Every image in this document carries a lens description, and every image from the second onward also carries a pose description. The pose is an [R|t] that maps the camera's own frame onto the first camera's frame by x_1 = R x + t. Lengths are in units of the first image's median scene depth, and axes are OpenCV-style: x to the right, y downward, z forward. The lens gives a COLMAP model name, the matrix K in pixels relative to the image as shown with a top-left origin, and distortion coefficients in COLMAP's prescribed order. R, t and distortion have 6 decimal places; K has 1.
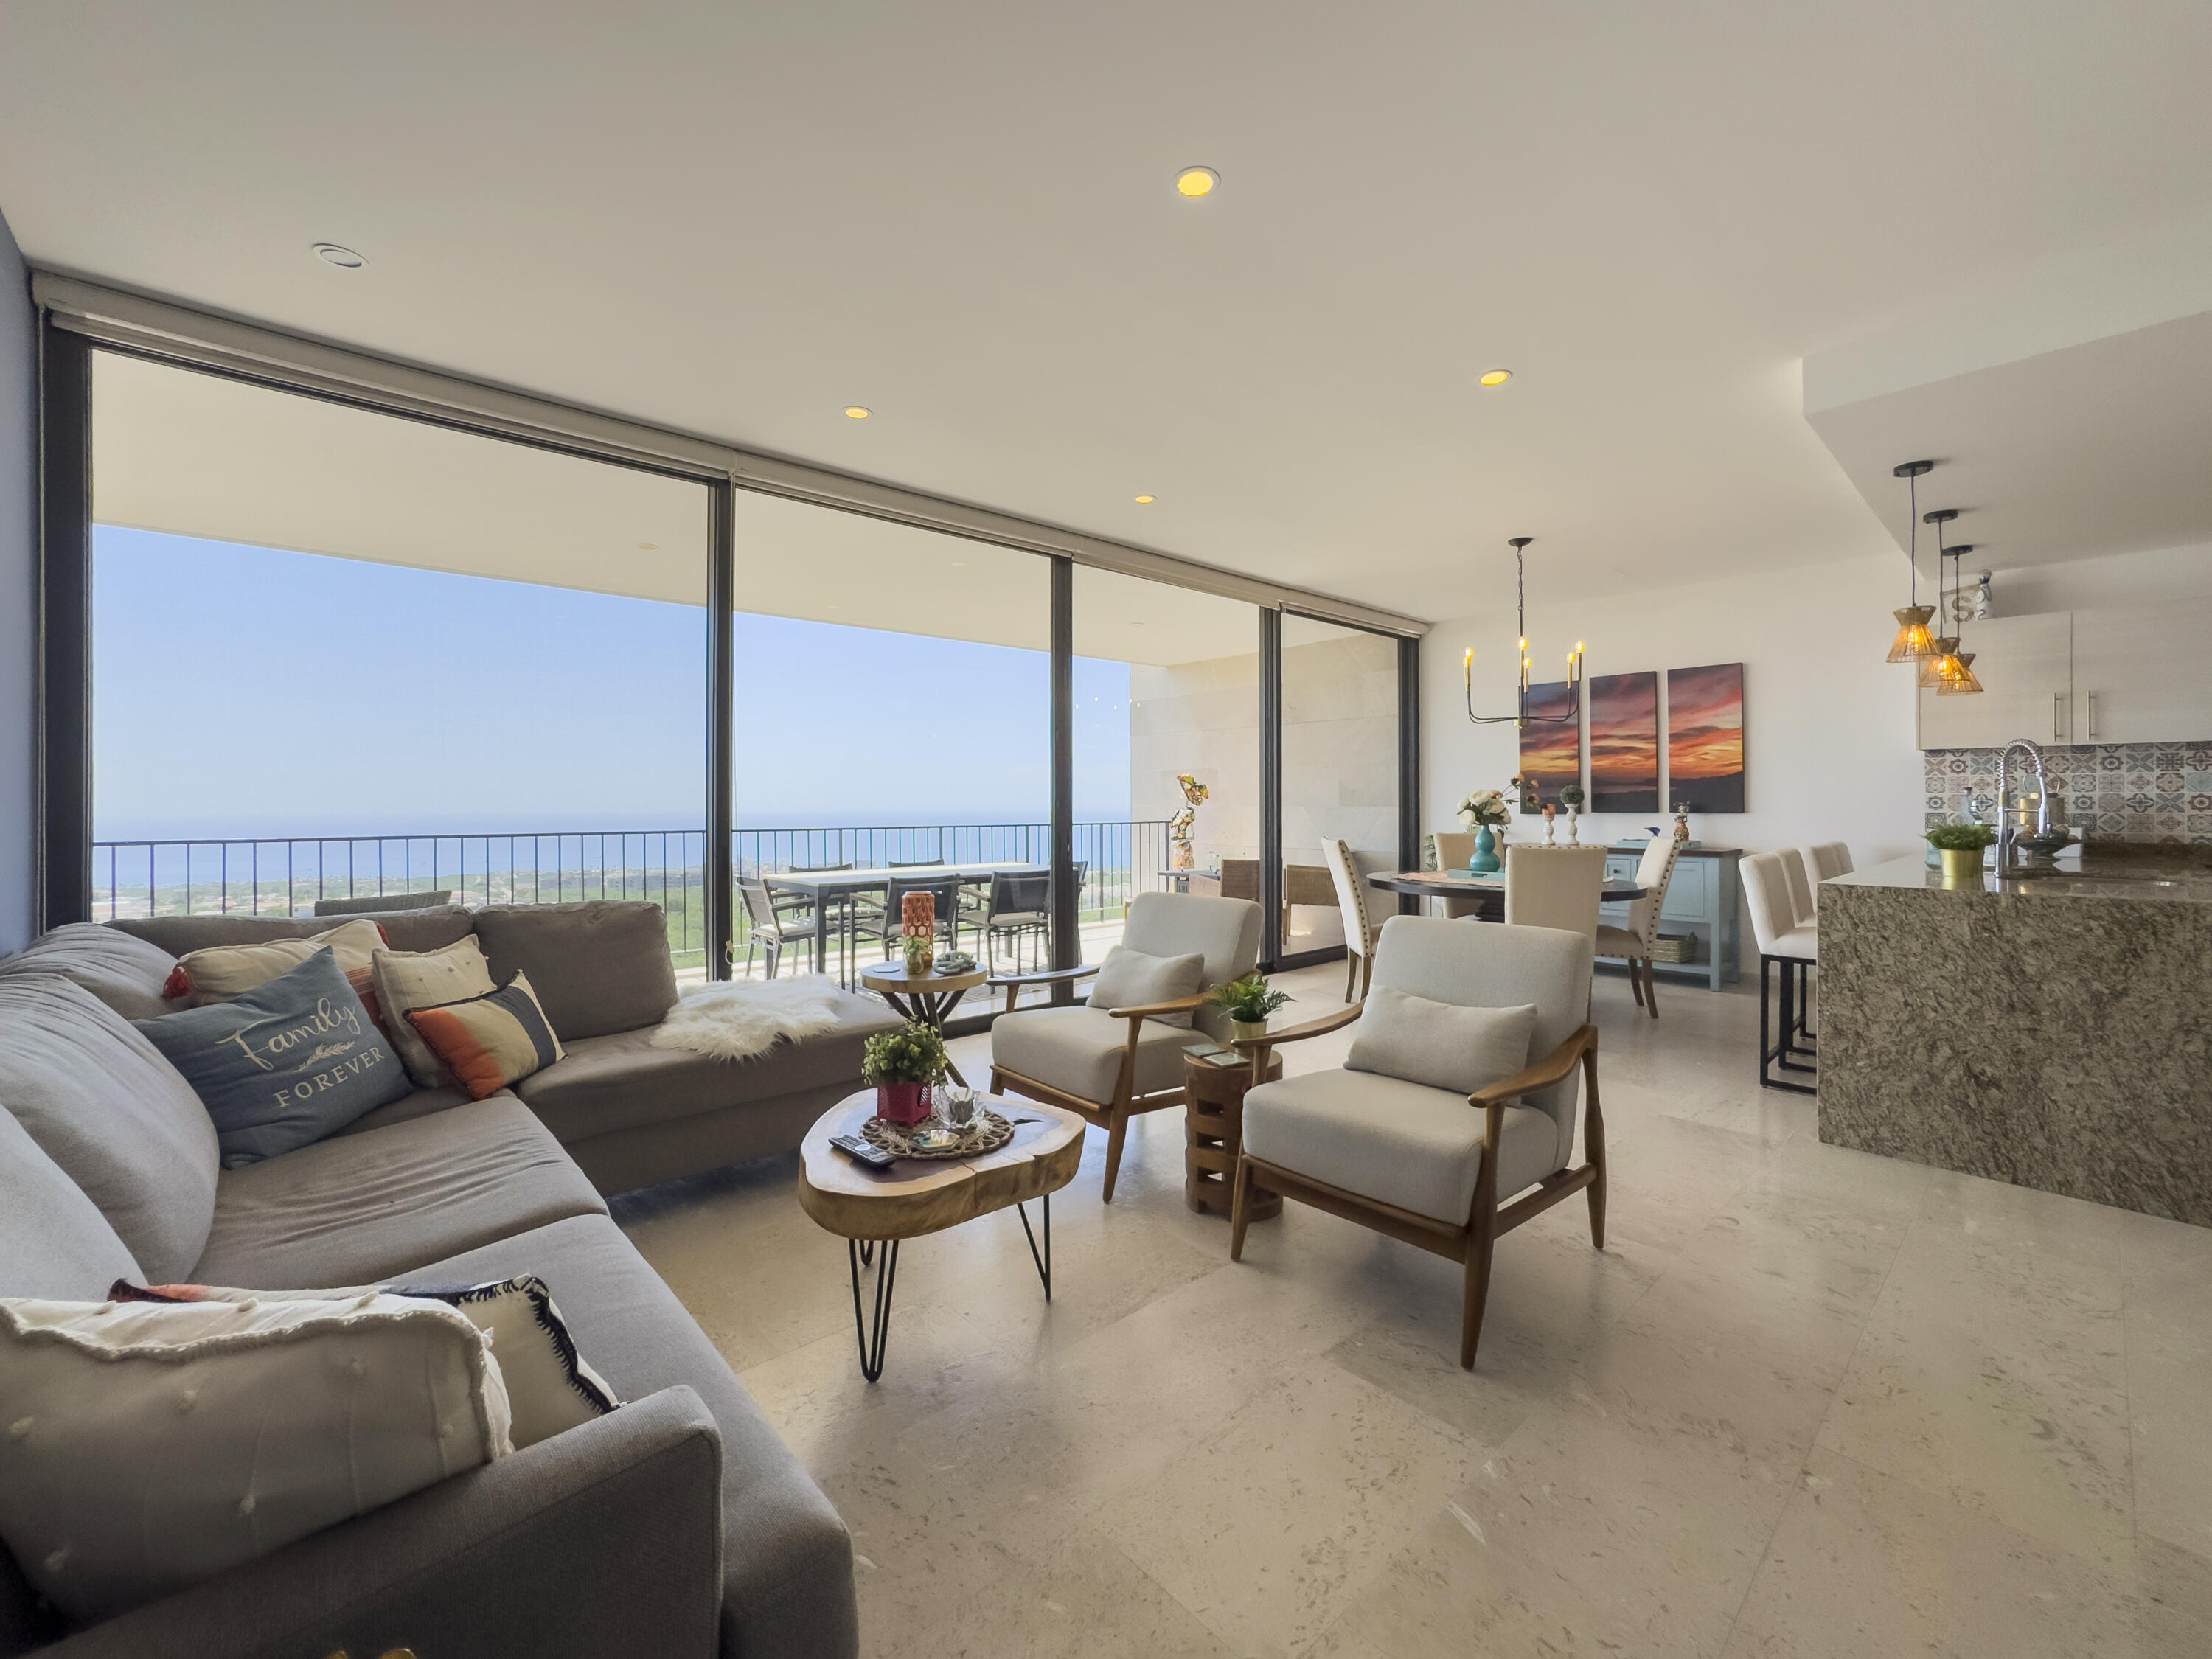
lens RADIAL K [[920.2, 0, 1103.7], [0, 920.2, 801.2], [0, 0, 1]] dist [-0.039329, 0.022042]
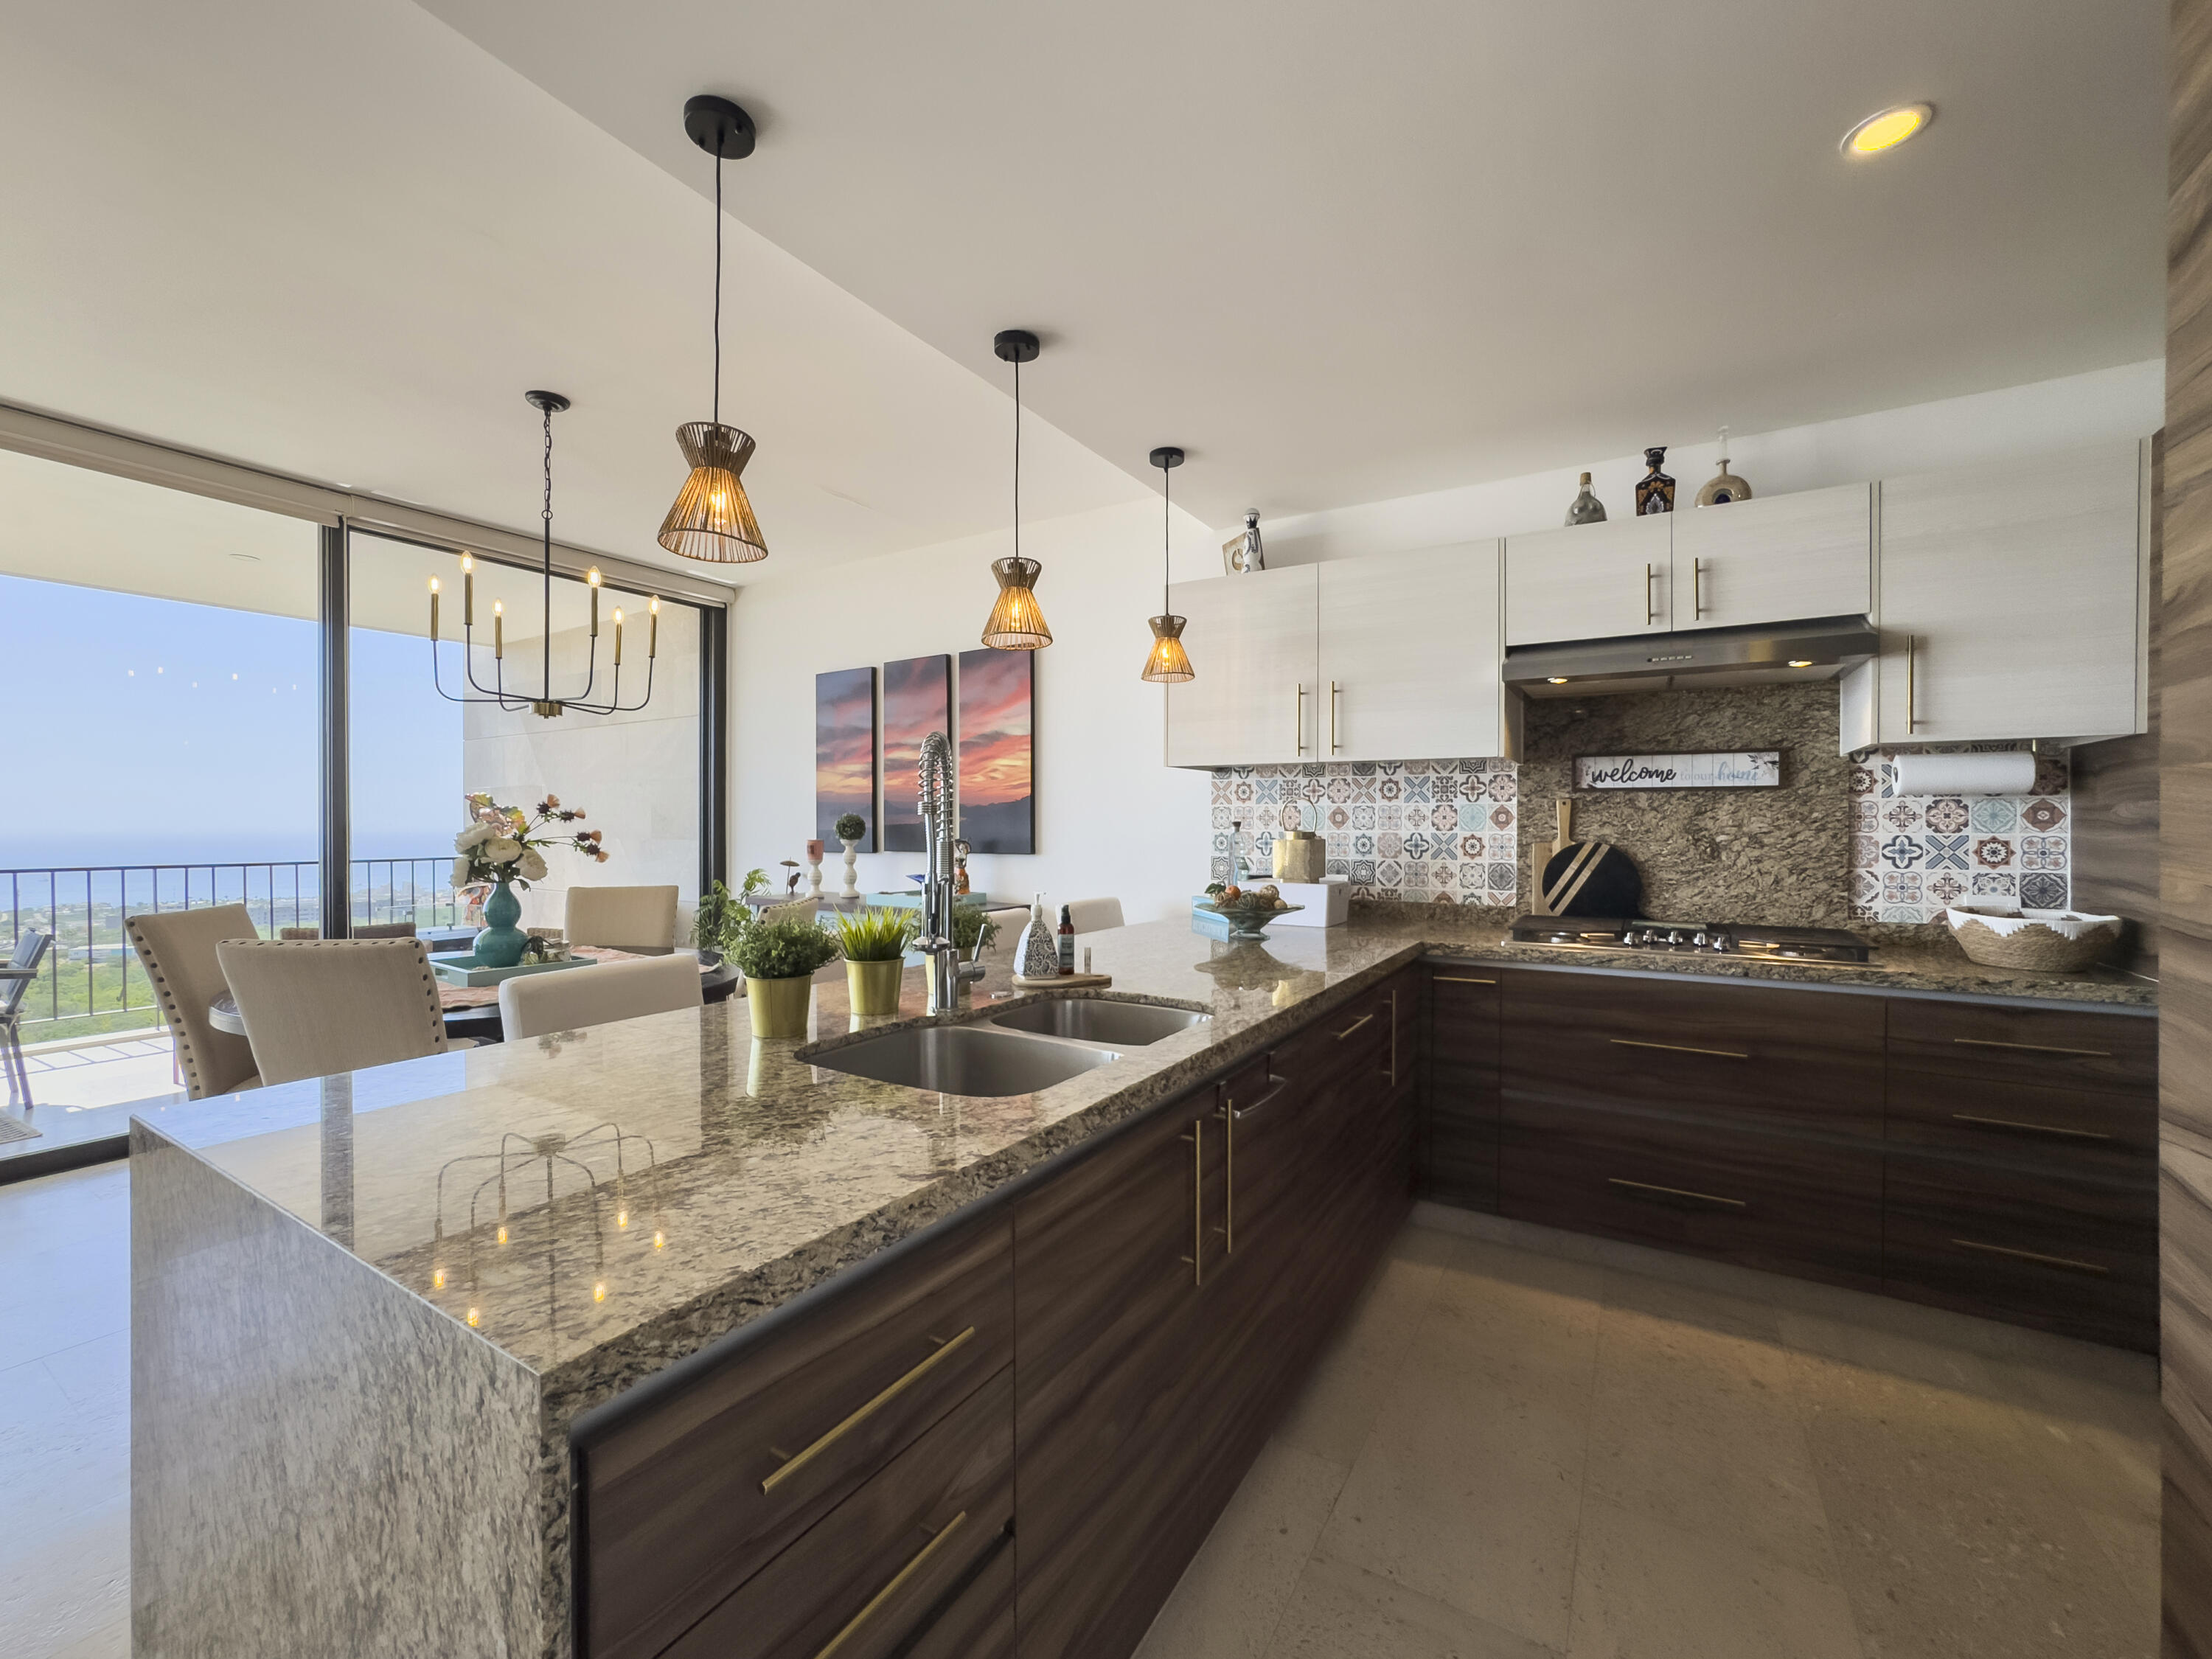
lens RADIAL K [[916.4, 0, 1058.1], [0, 916.4, 822.9], [0, 0, 1]] dist [-0.006987, 0.000089]
pose [[0.967958, 0.003742, 0.251084, 0.543936], [-0.004473, 0.999987, 0.002337, -0.013240], [-0.251072, -0.003385, 0.967962, 0.296579]]
